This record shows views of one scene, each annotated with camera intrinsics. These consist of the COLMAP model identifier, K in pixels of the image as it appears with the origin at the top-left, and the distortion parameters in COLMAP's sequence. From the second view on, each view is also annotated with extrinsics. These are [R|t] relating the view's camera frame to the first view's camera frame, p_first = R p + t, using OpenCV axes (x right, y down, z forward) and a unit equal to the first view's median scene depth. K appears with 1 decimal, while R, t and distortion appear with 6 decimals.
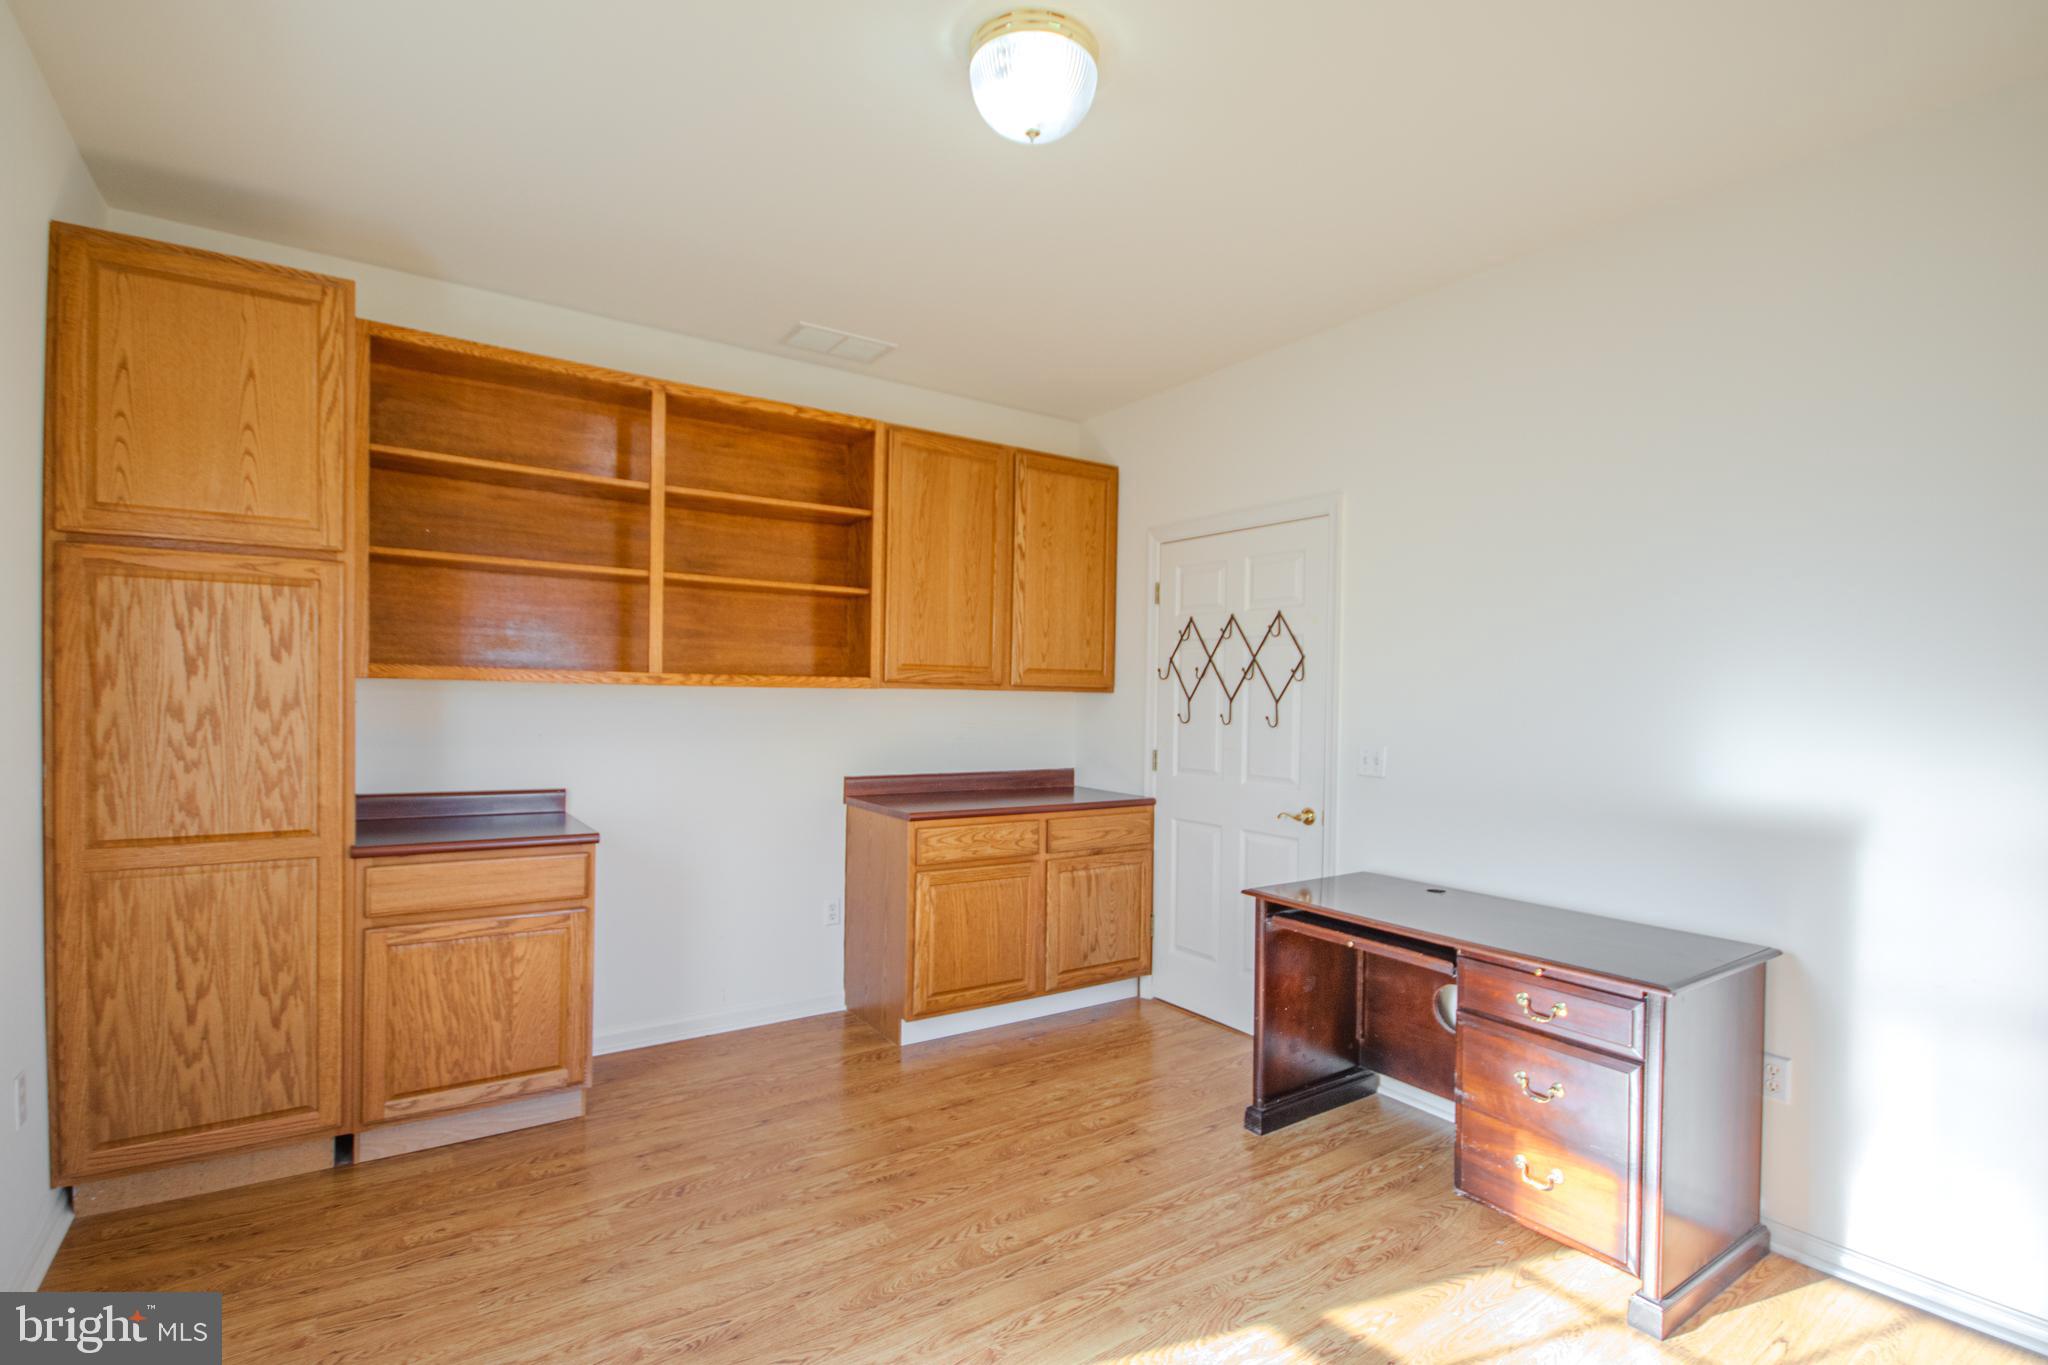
lens RADIAL K [[953.9, 0, 1029.4], [0, 953.9, 709.6], [0, 0, 1]] dist [-0.002094, -0.000342]
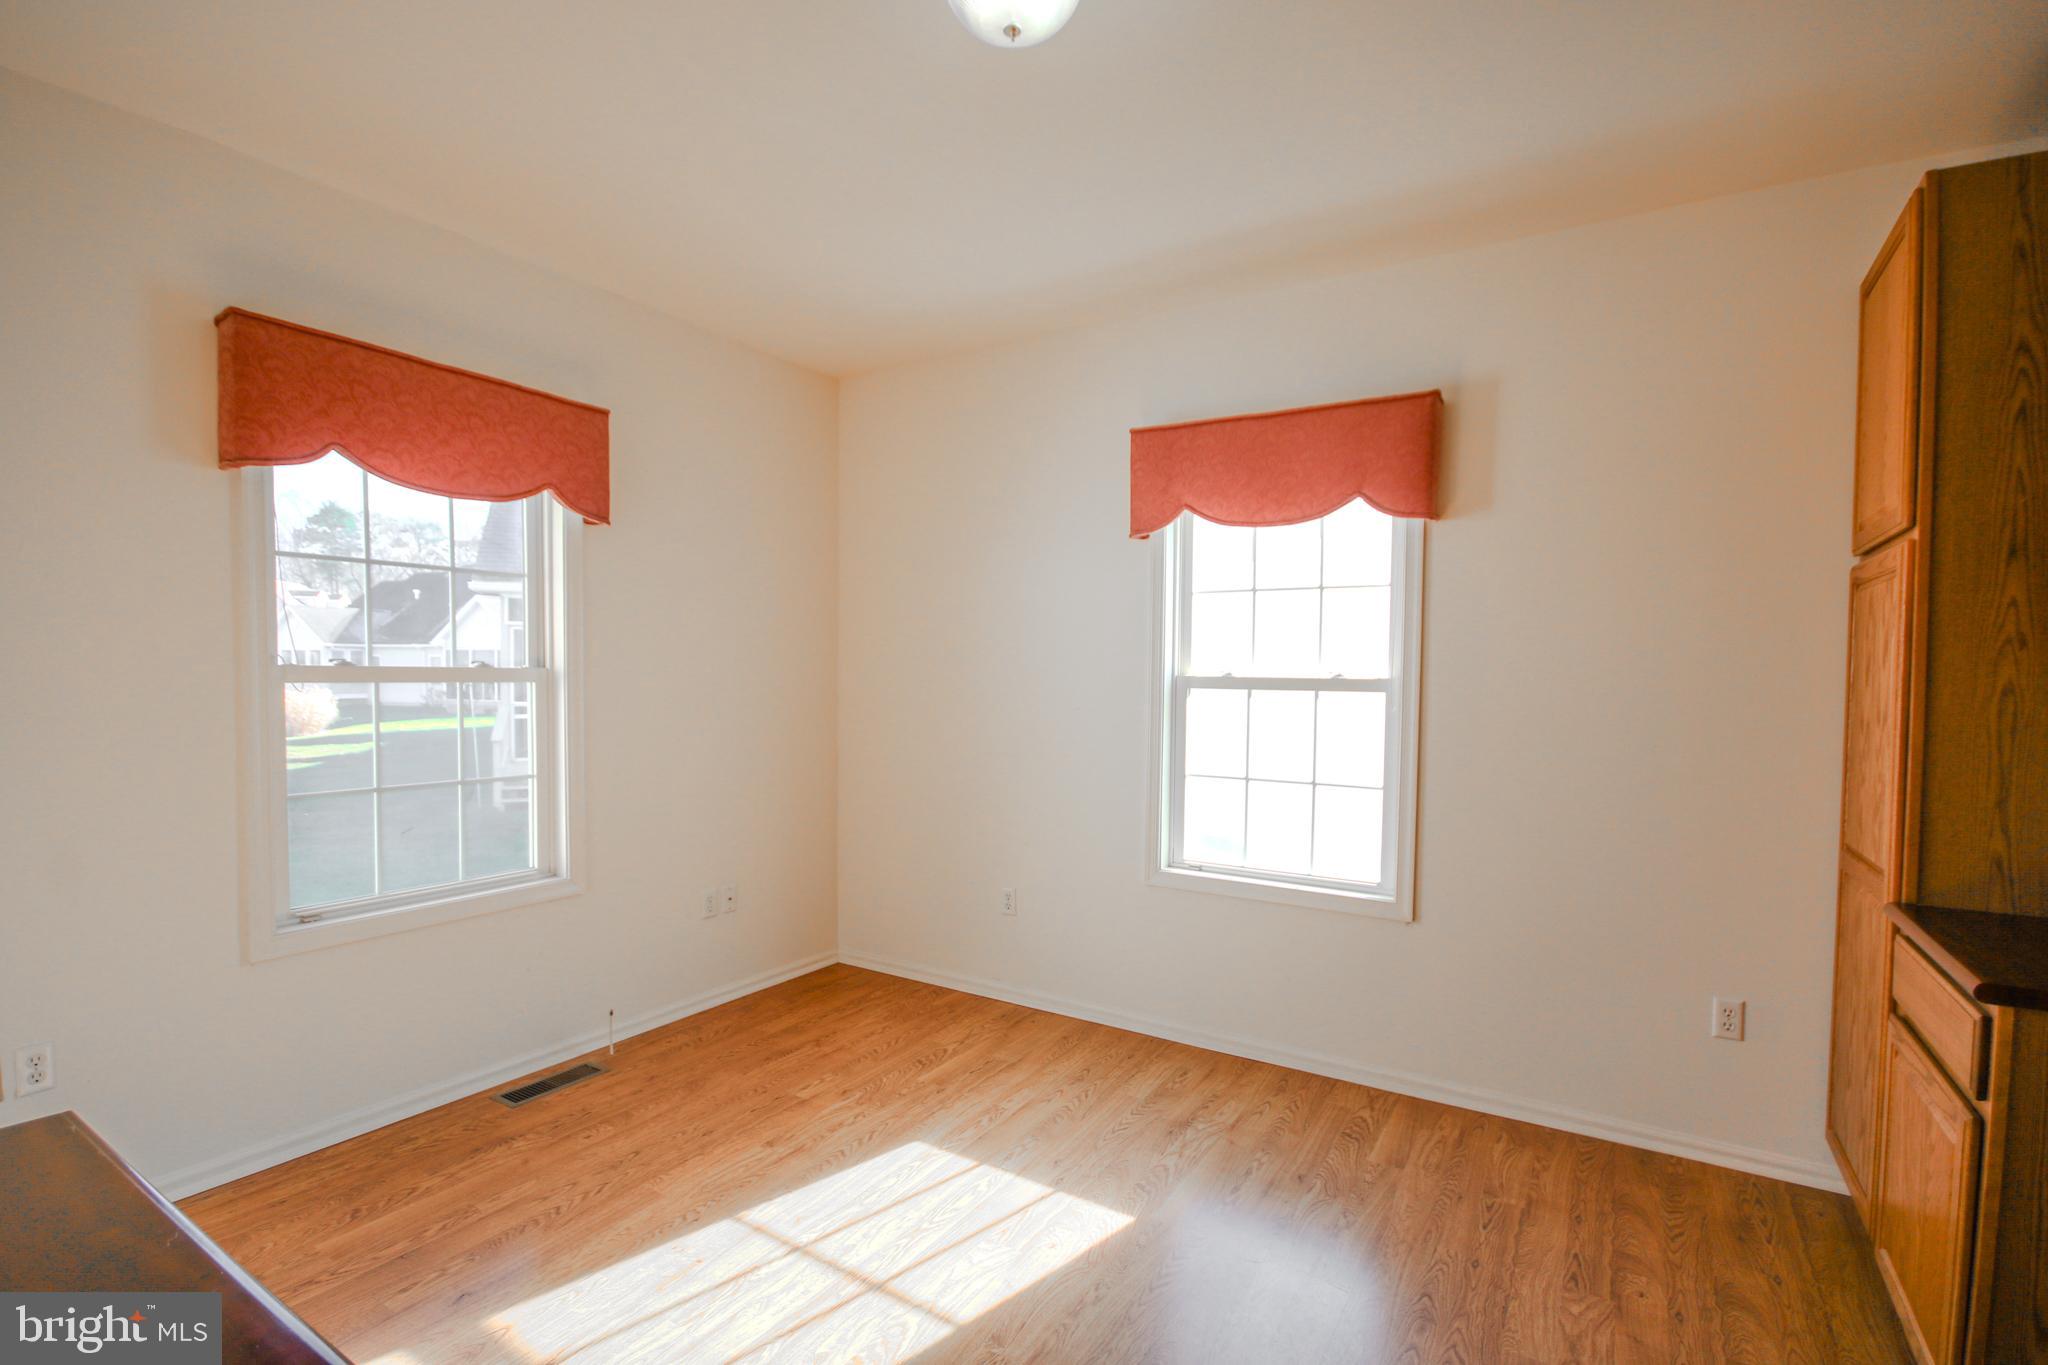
lens RADIAL K [[953.9, 0, 1029.4], [0, 953.9, 709.6], [0, 0, 1]] dist [-0.002094, -0.000342]
pose [[-0.917887, -0.016385, -0.396503, 0.200693], [-0.037012, 0.998327, 0.044427, -0.018184], [0.395111, 0.055455, -0.916958, 1.120651]]
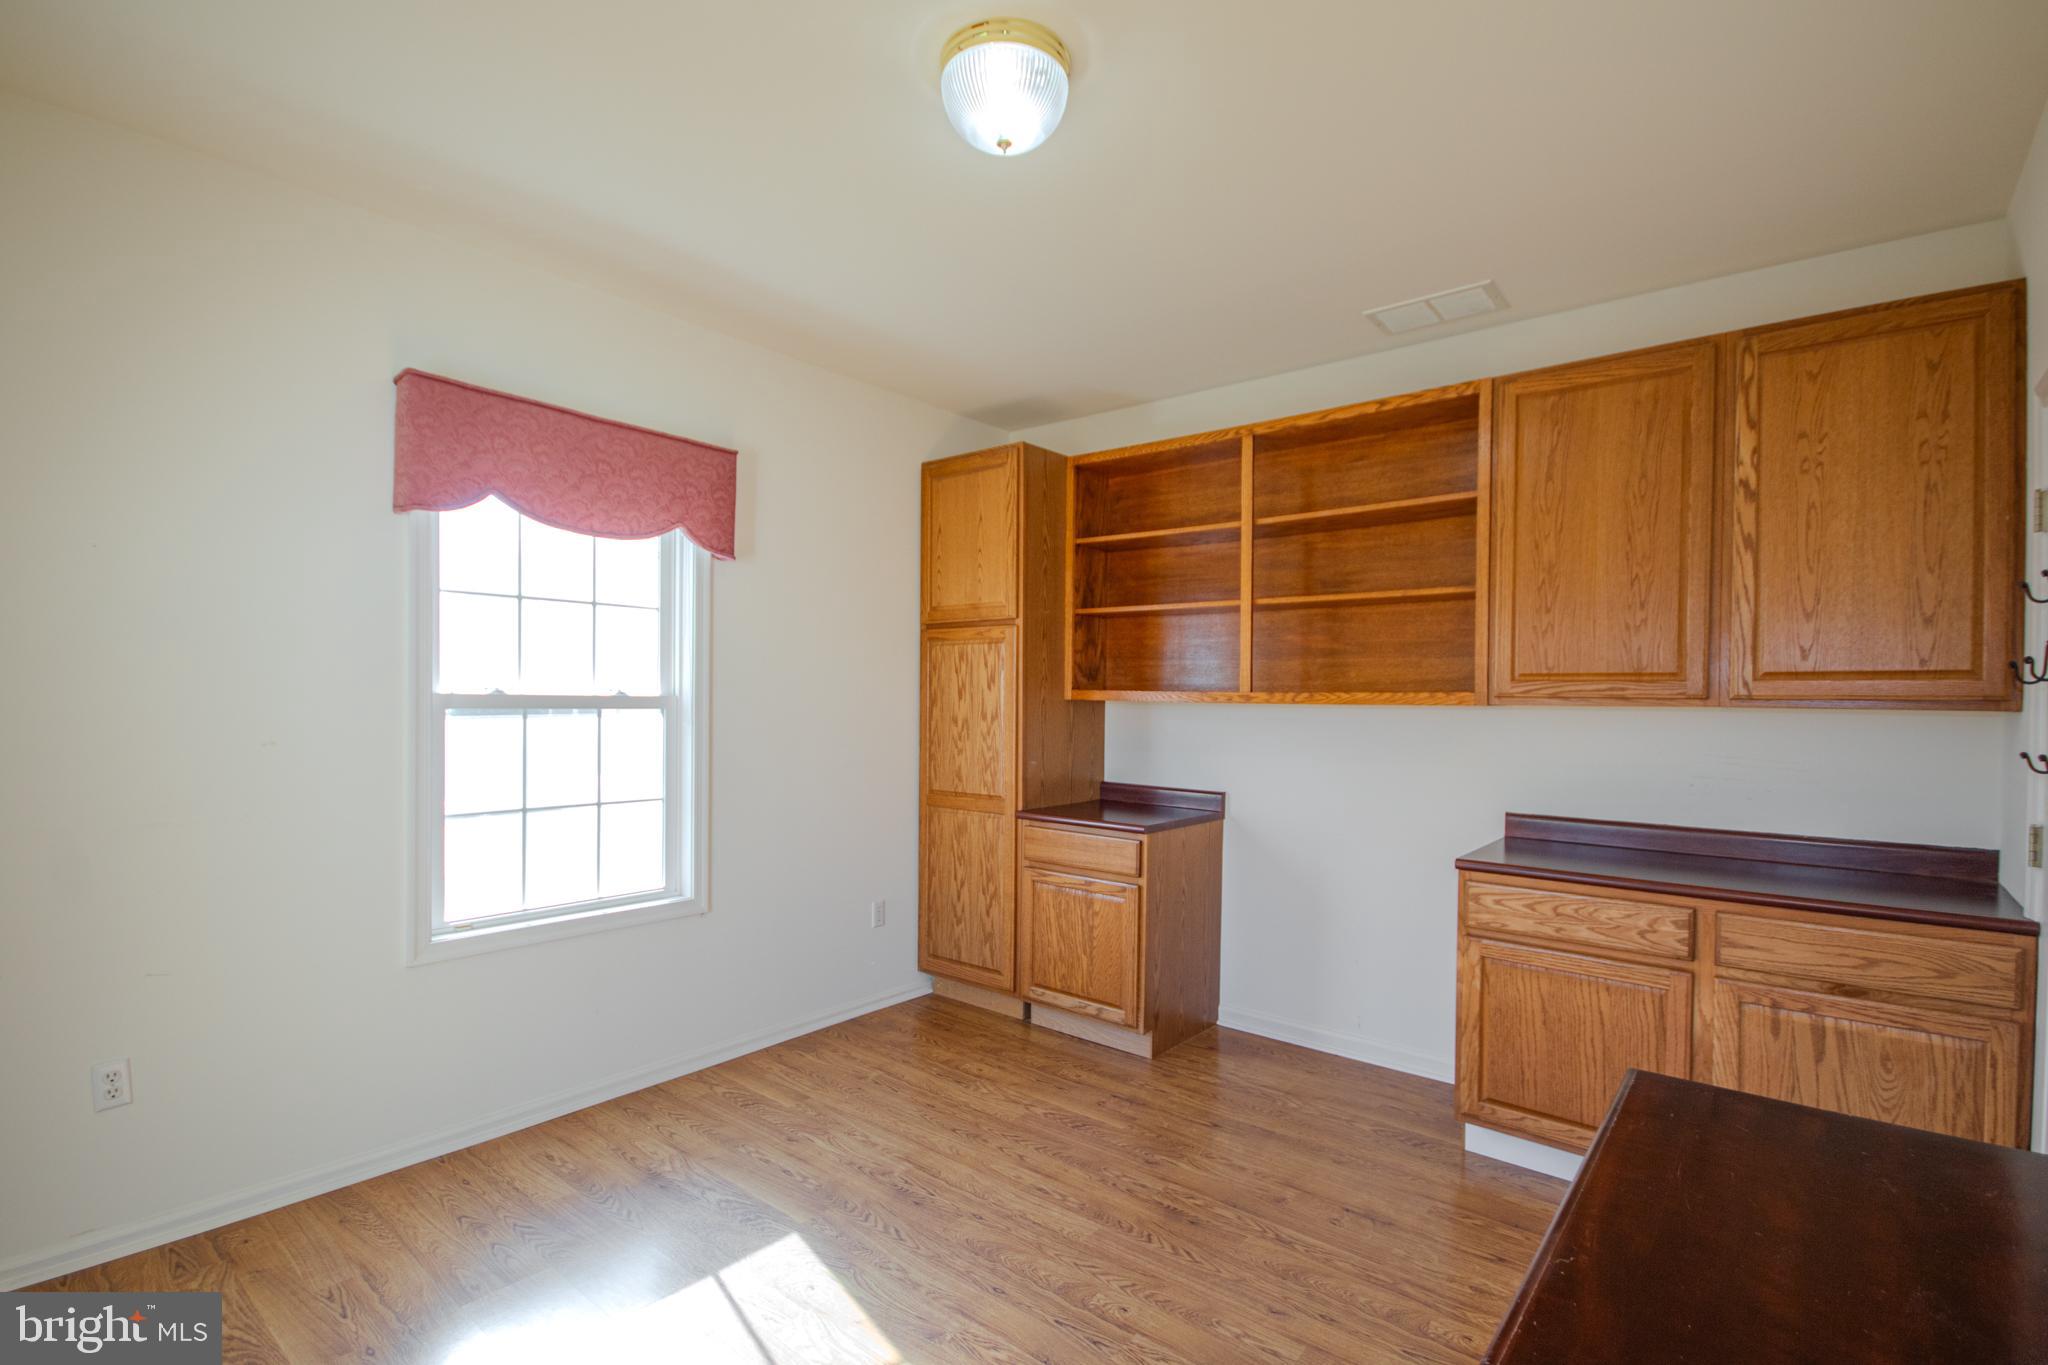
lens RADIAL K [[940.6, 0, 1039.7], [0, 940.6, 708.7], [0, 0, 1]] dist [-0.003508, -0.000388]
pose [[0.283805, -0.003393, -0.958876, 0.584830], [-0.020433, 0.999745, -0.009585, -0.004219], [0.958664, 0.022313, 0.283663, 0.472125]]
